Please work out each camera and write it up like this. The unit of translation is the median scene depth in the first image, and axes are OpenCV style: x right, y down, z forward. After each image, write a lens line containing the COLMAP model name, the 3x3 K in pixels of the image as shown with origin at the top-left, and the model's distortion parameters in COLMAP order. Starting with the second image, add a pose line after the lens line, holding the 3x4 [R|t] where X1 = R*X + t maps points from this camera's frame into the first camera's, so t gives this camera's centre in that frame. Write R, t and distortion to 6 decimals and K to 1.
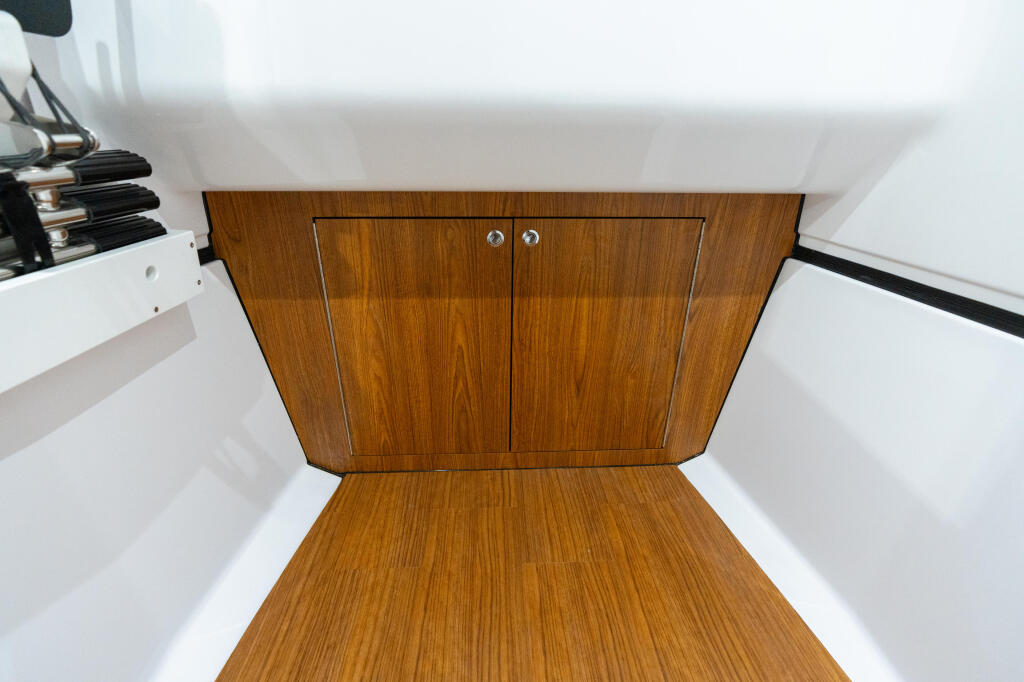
lens RADIAL K [[475.7, 0, 512.0], [0, 475.7, 341.0], [0, 0, 1]] dist [-0.005921, -0.000653]
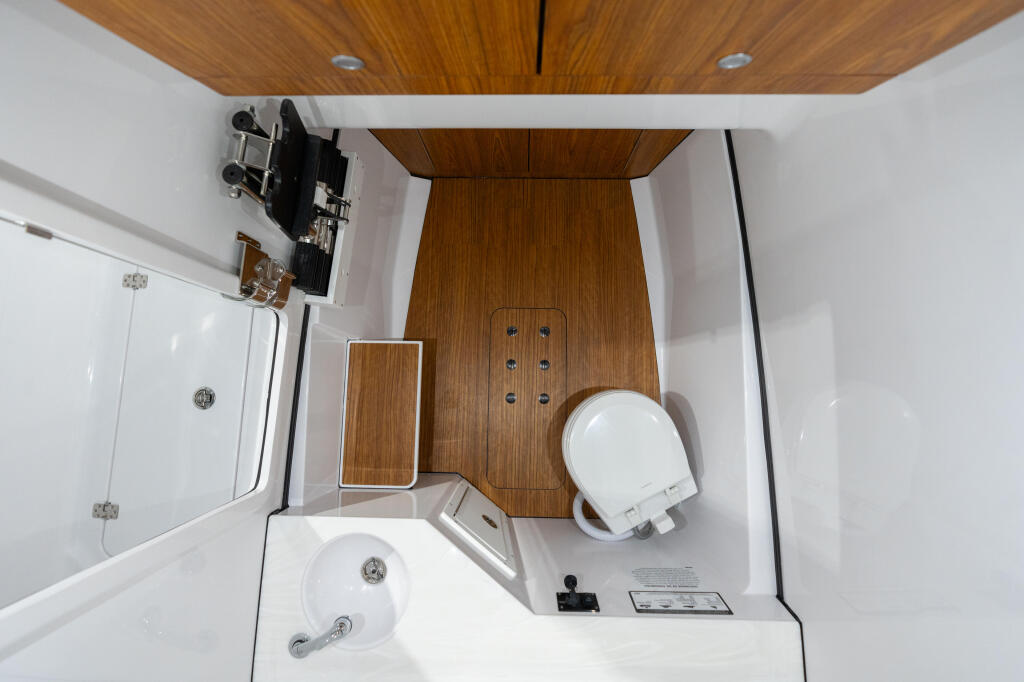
lens RADIAL K [[475.7, 0, 512.0], [0, 475.7, 341.0], [0, 0, 1]] dist [-0.005921, -0.000653]
pose [[0.996783, 0.067704, -0.042903, 0.061607], [0.004691, 0.485074, 0.874460, -1.163110], [0.080016, -0.871848, 0.483196, -0.403353]]
